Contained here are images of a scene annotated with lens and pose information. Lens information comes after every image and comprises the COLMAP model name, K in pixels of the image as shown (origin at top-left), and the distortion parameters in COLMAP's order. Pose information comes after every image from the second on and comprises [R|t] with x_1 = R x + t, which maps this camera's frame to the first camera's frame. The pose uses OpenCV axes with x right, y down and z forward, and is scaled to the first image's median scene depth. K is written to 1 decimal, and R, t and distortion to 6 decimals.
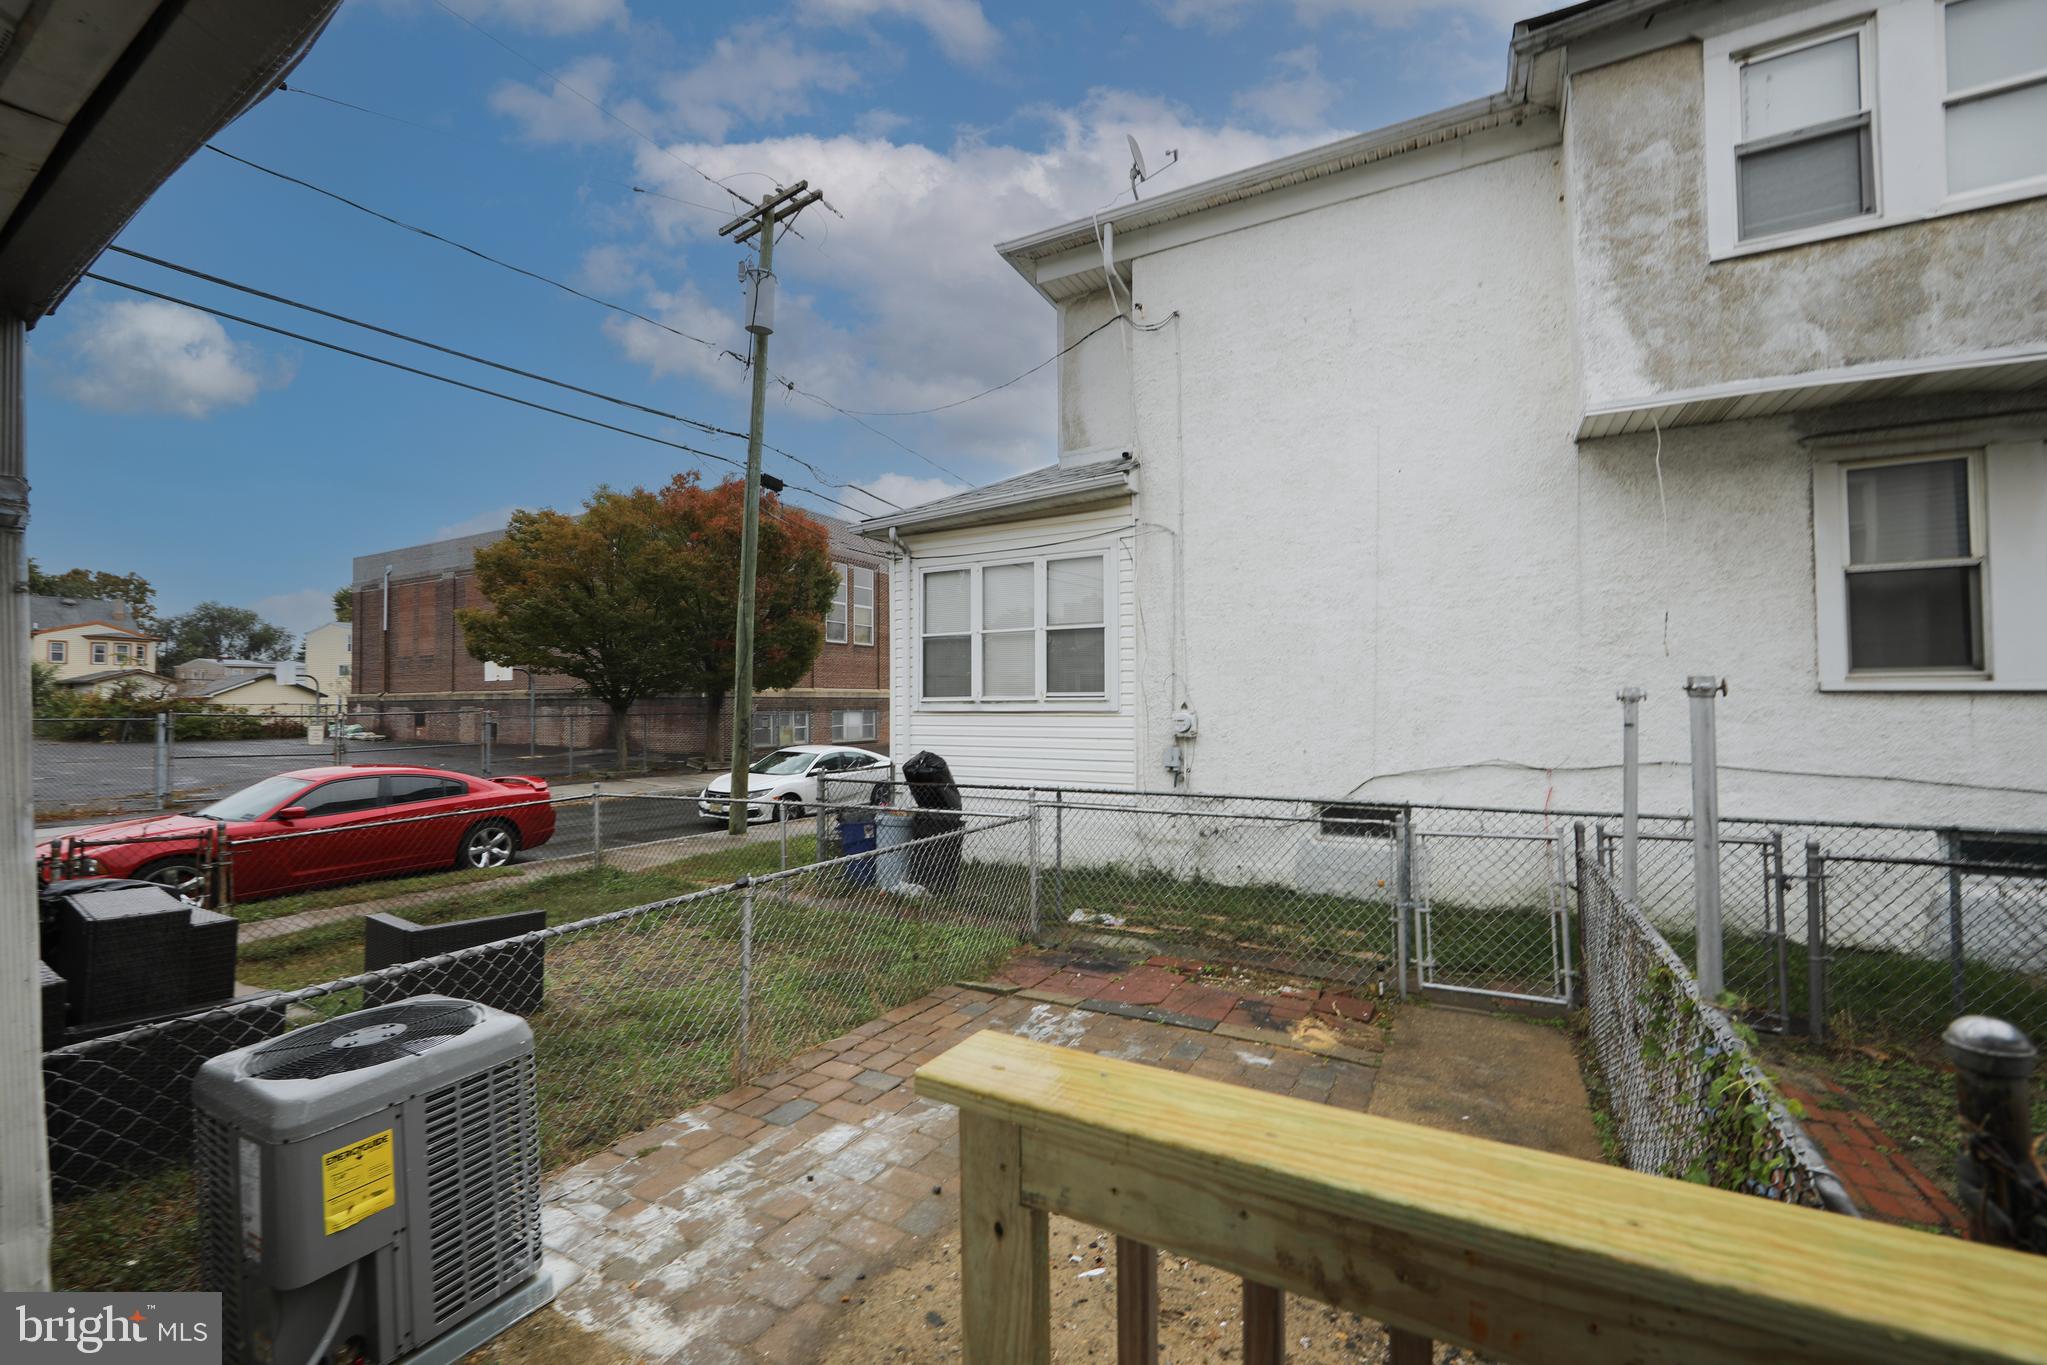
lens RADIAL K [[820.0, 0, 1015.9], [0, 820.0, 674.5], [0, 0, 1]] dist [-0.019419, 0.007407]
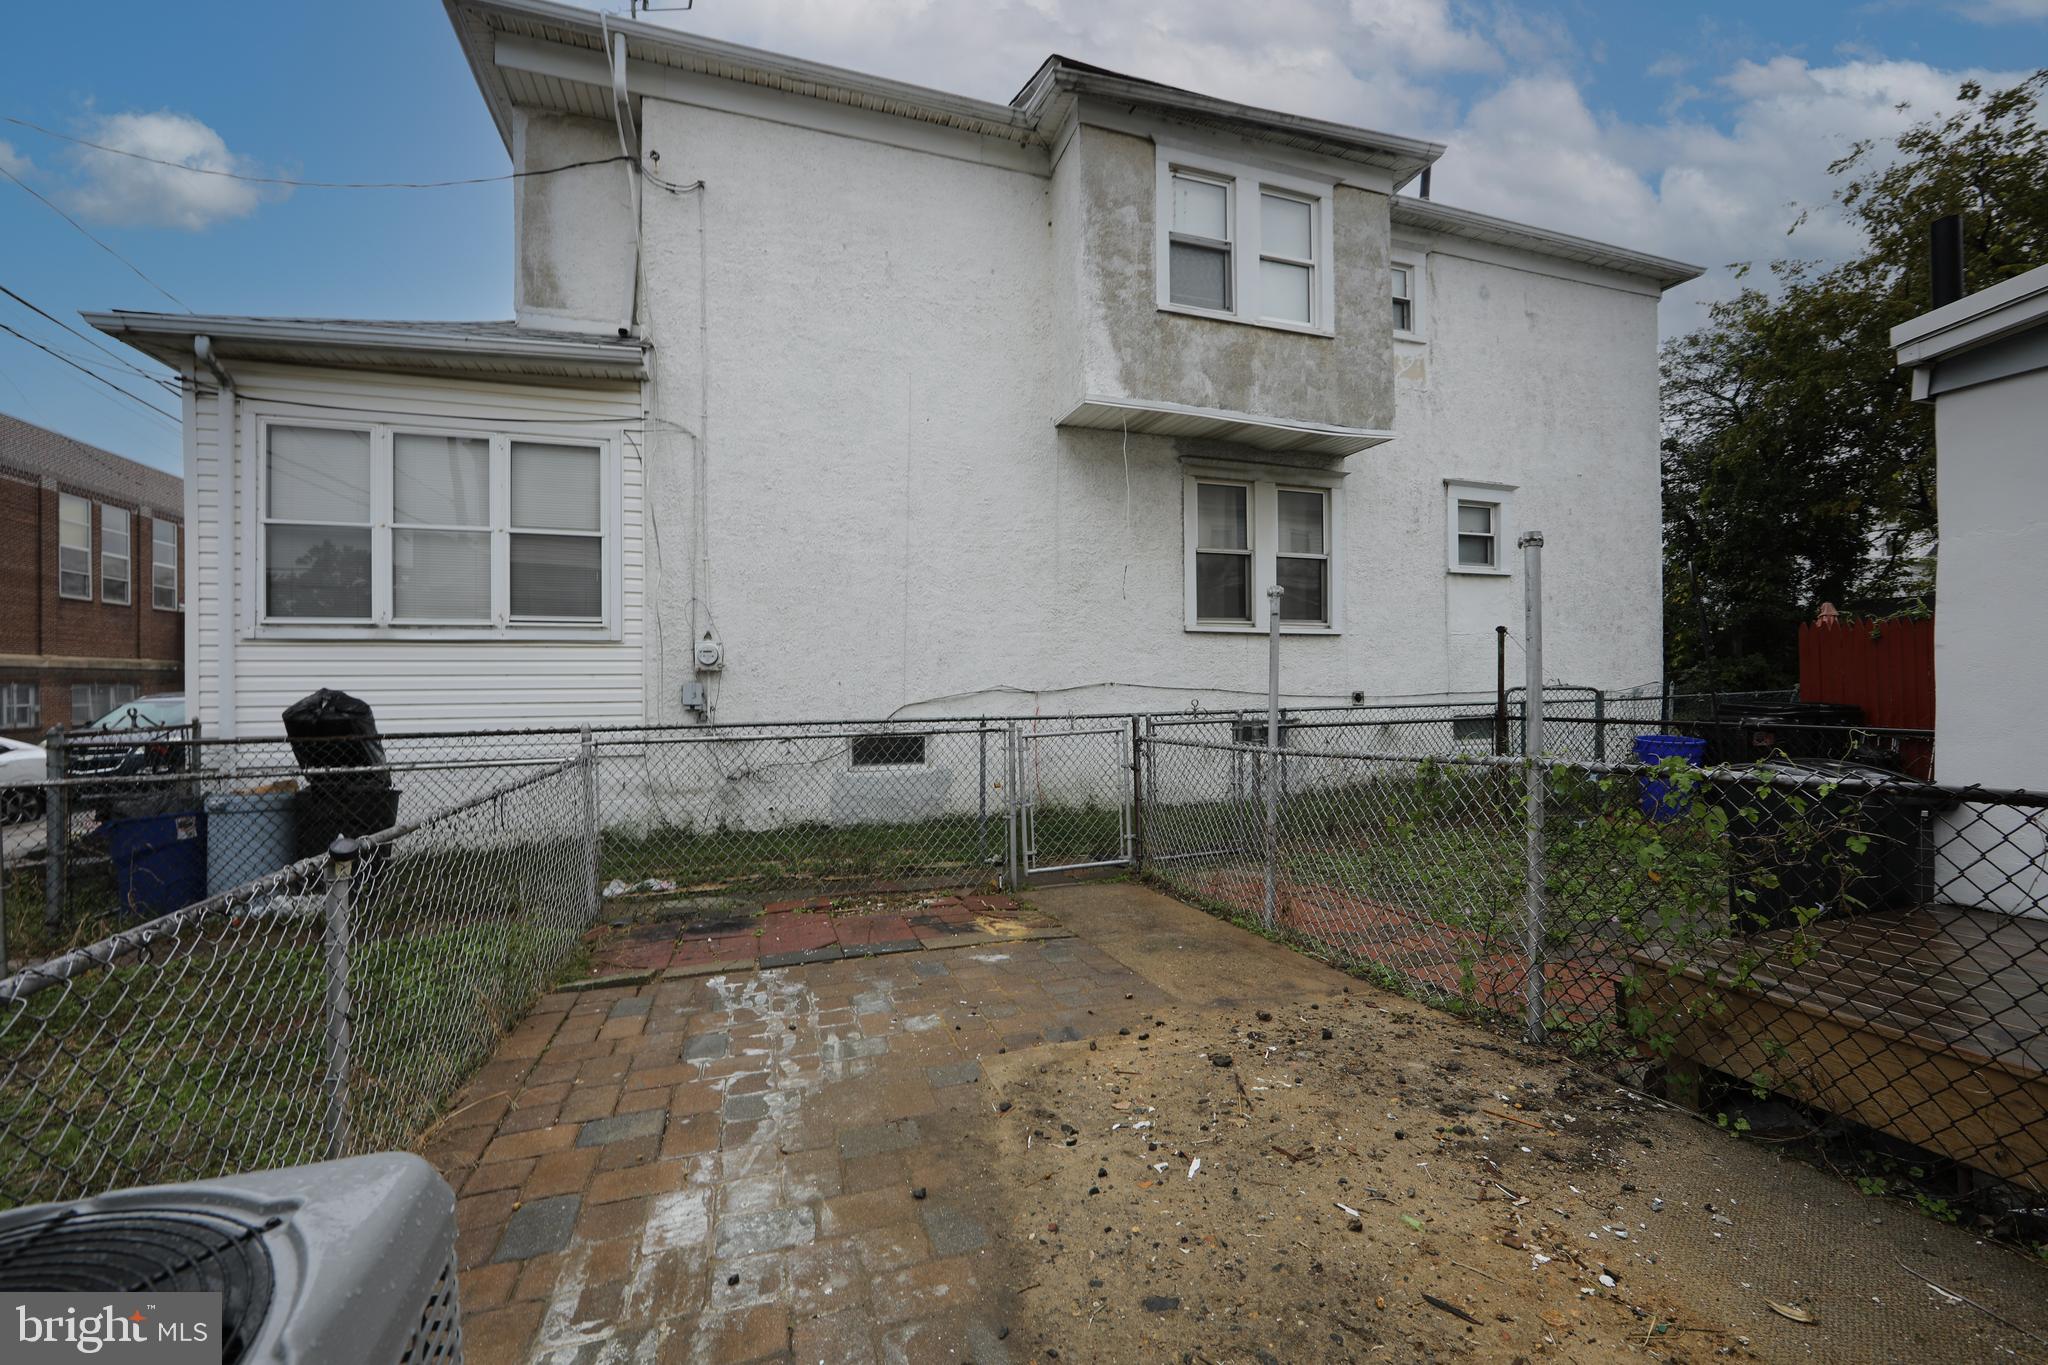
lens RADIAL K [[804.3, 0, 1009.1], [0, 804.3, 672.1], [0, 0, 1]] dist [-0.009762, 0.000629]
pose [[0.684580, 0.007824, 0.728896, -0.273828], [-0.020905, 0.999742, 0.008903, 0.085921], [-0.728638, -0.021332, 0.684567, 0.237070]]
